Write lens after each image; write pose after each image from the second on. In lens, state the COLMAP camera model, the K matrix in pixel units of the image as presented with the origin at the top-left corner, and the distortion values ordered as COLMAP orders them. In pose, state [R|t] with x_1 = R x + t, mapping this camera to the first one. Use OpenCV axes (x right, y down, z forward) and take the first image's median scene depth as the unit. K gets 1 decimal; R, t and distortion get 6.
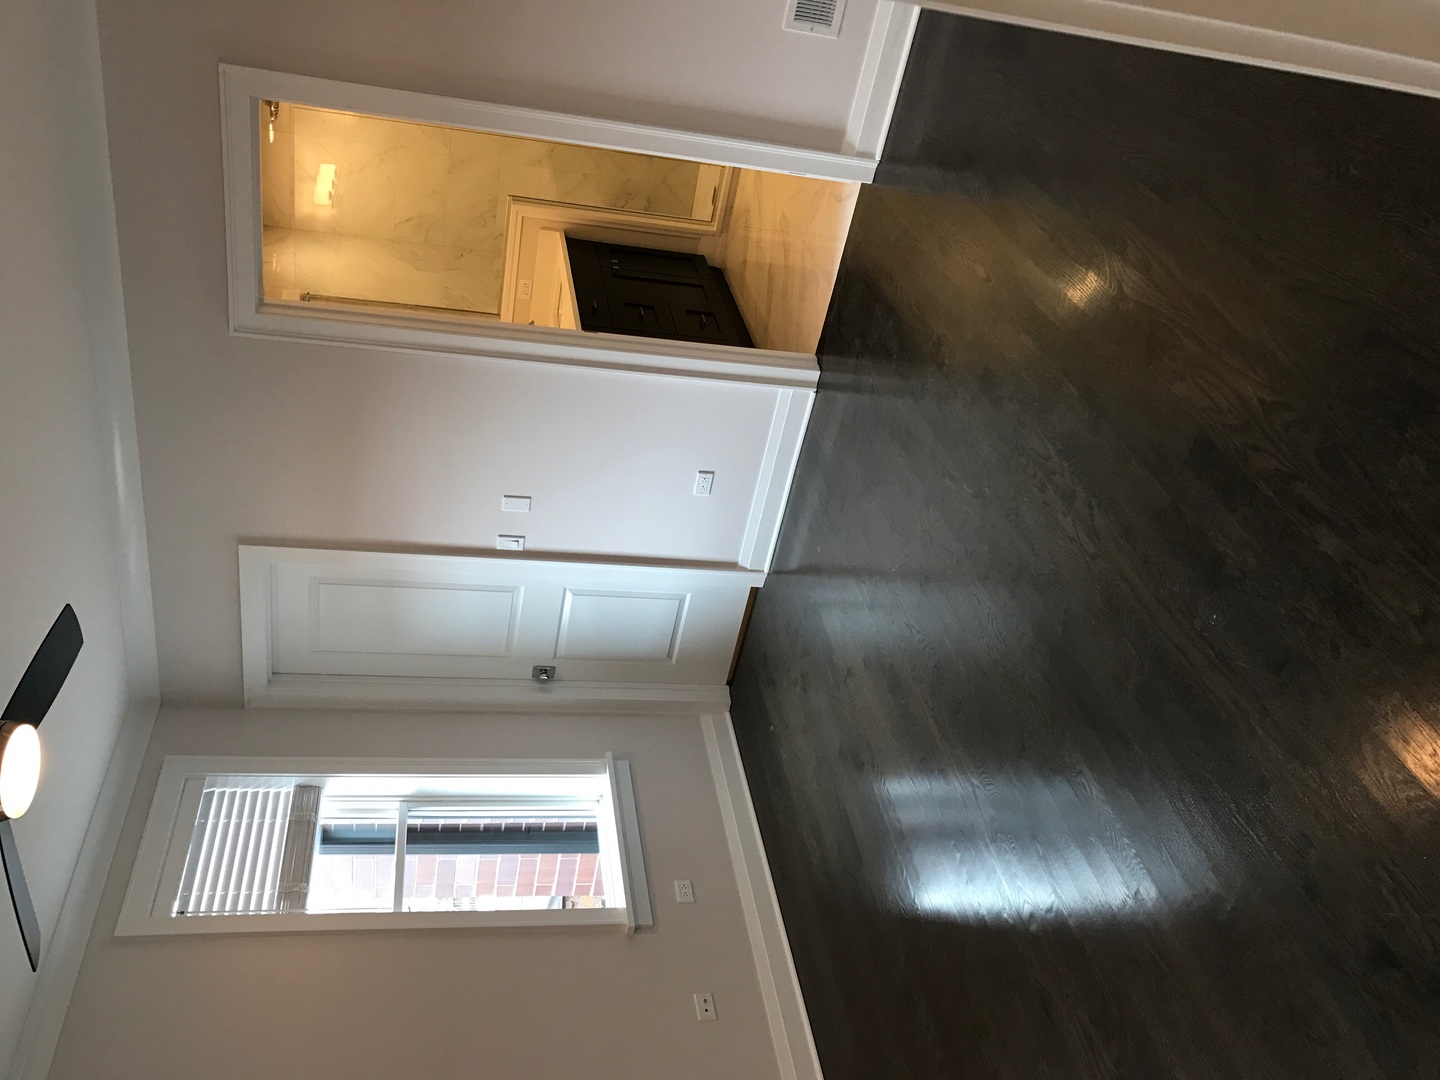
lens RADIAL K [[1174.2, 0, 714.8], [0, 1174.2, 540.1], [0, 0, 1]] dist [0.029158, -0.034634]
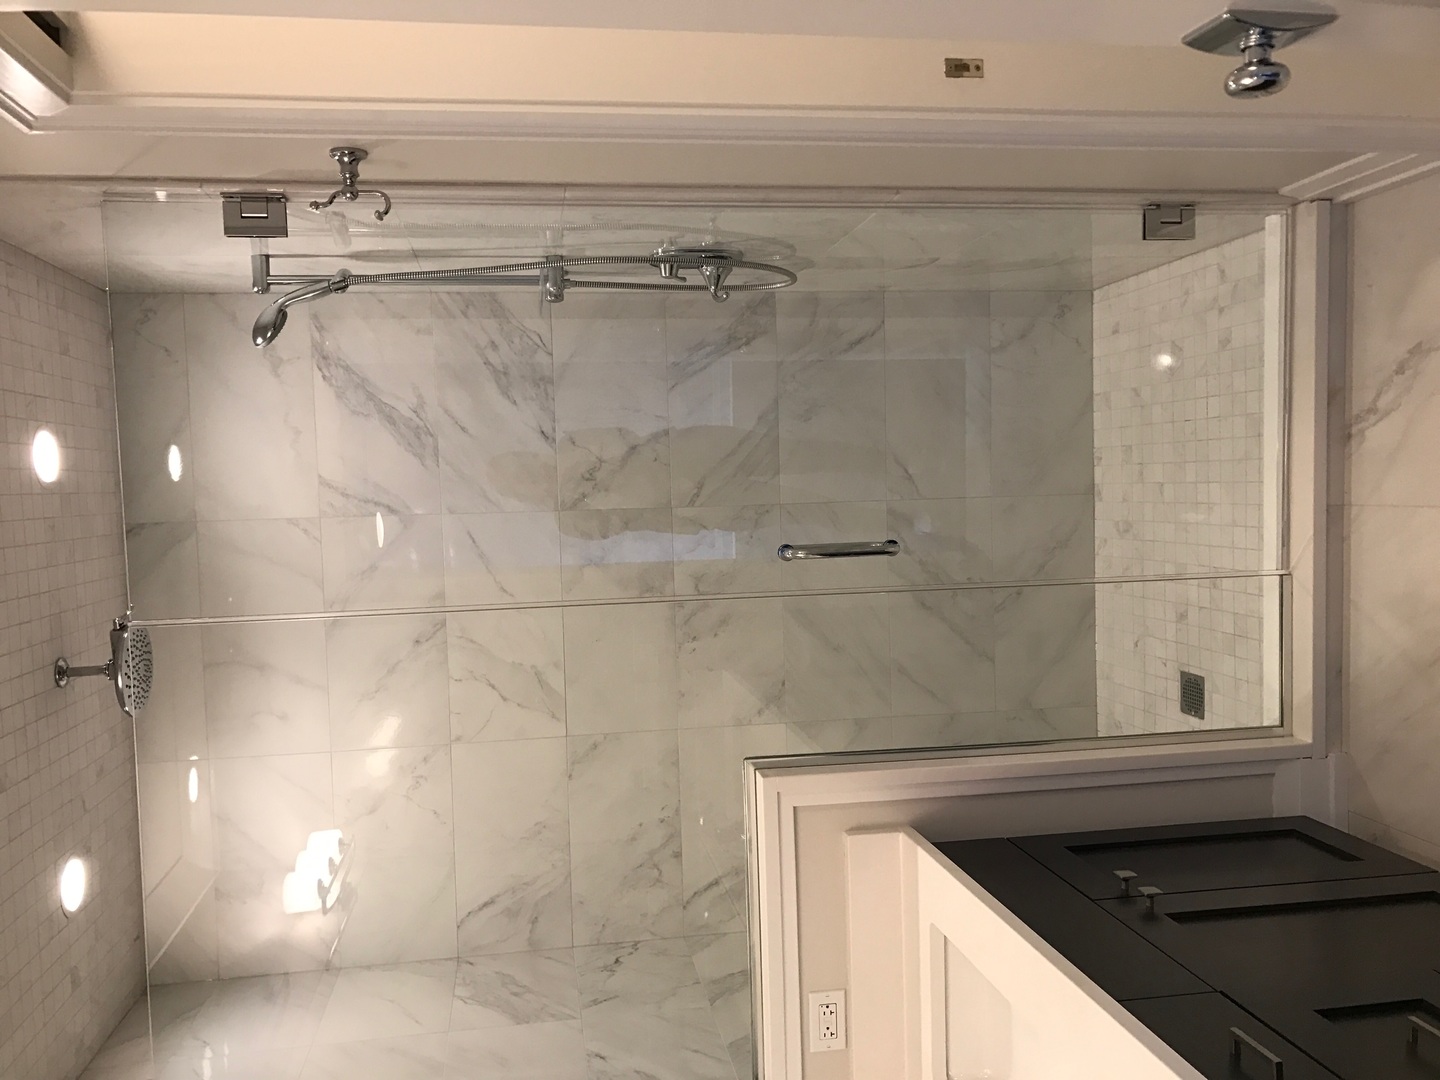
lens RADIAL K [[1174.2, 0, 714.7], [0, 1174.2, 550.8], [0, 0, 1]] dist [0.029158, -0.034634]
pose [[0.976774, -0.213243, -0.020960, -0.154488], [0.171313, 0.835957, -0.521371, -0.152540], [0.128700, 0.505671, 0.853073, 0.627405]]
